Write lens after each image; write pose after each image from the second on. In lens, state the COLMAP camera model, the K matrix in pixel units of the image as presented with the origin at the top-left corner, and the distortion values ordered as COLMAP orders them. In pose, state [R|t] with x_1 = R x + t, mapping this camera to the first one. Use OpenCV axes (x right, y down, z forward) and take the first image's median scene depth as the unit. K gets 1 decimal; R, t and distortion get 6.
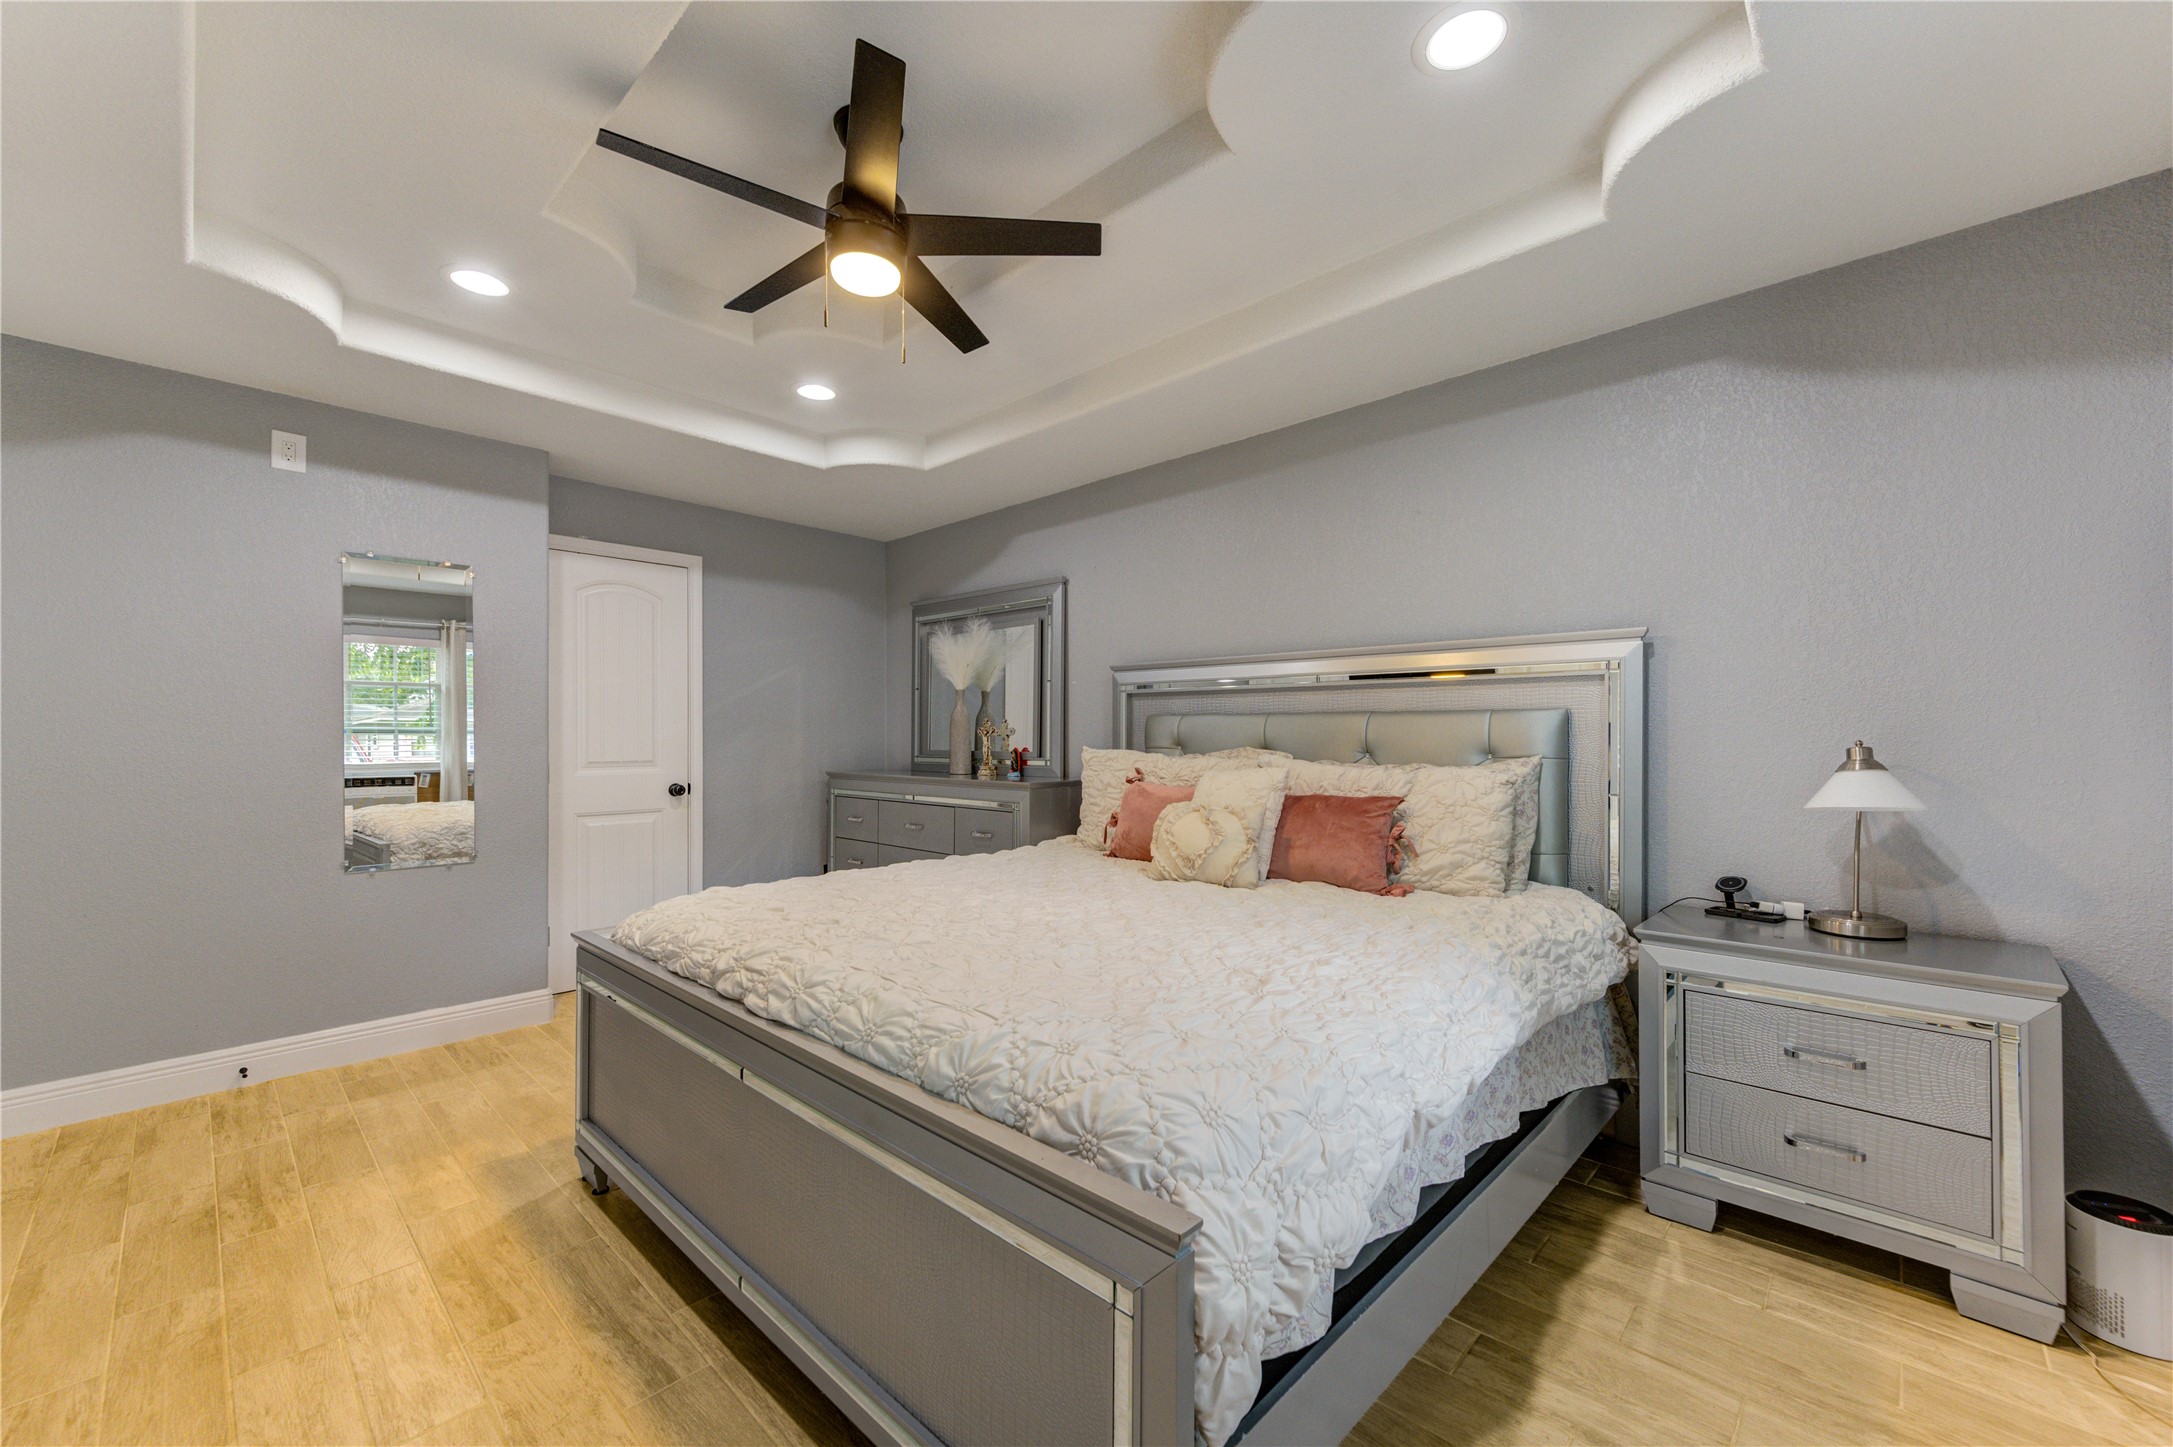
lens RADIAL K [[856.2, 0, 1099.7], [0, 856.2, 730.4], [0, 0, 1]] dist [0.000197, 0.001984]
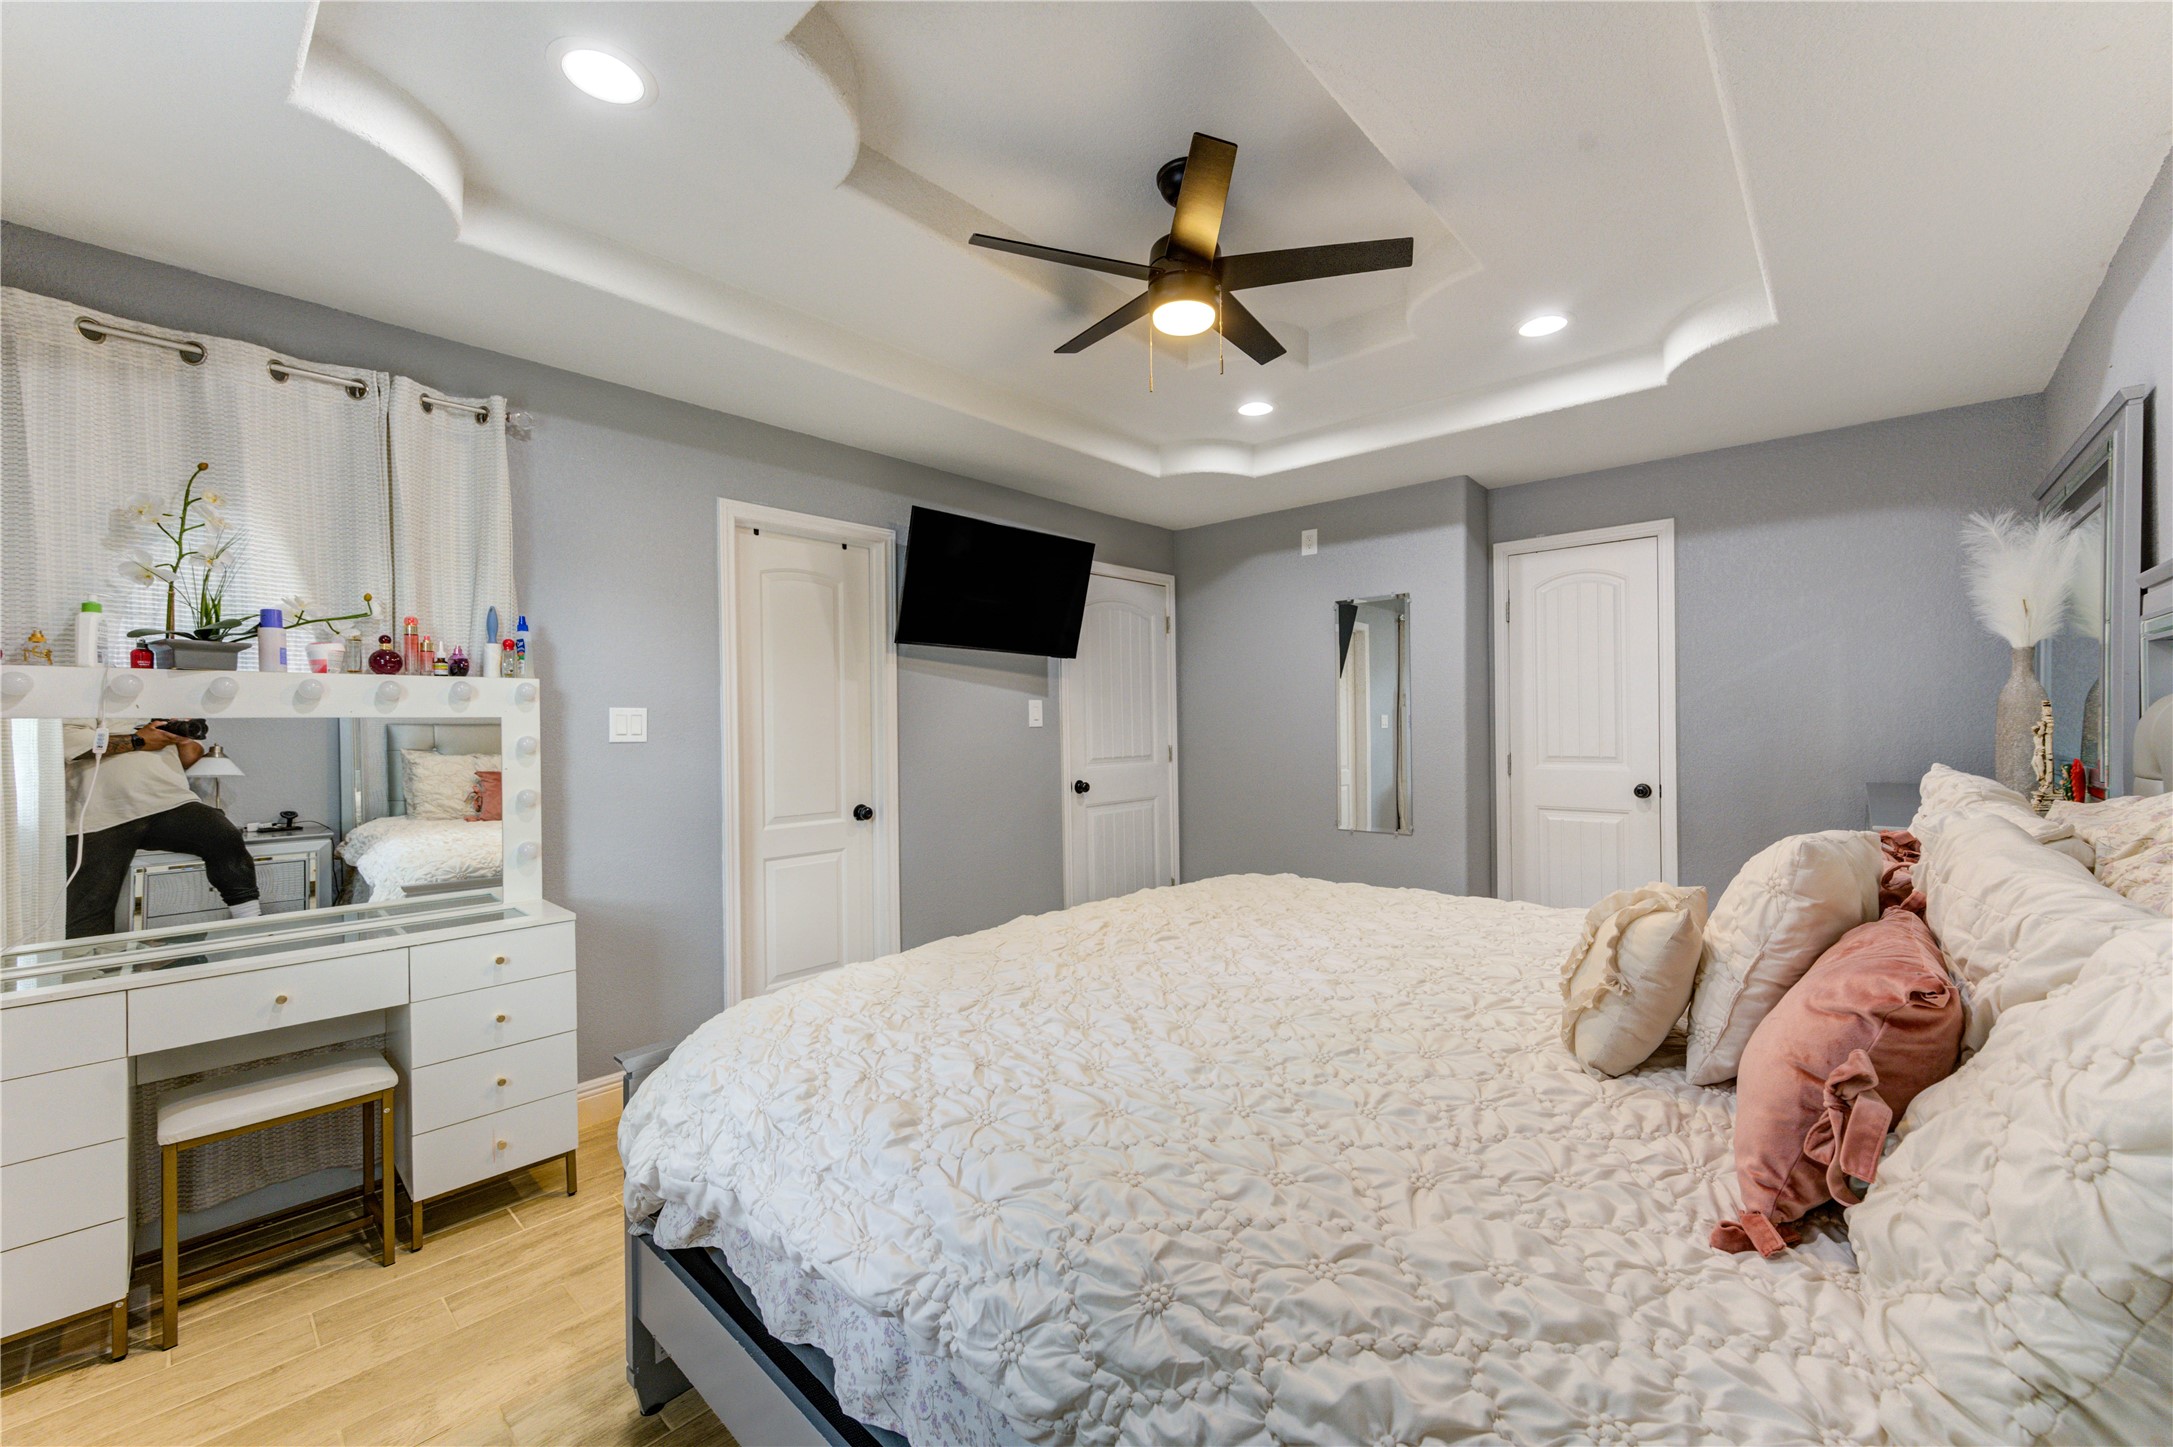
lens RADIAL K [[856.2, 0, 1080.3], [0, 856.2, 724.0], [0, 0, 1]] dist [0.000197, 0.001984]
pose [[0.000934, 0.004057, -0.999991, 0.470154], [0.020573, 0.999780, 0.004076, -0.018697], [0.999788, -0.020577, 0.000850, 0.504362]]
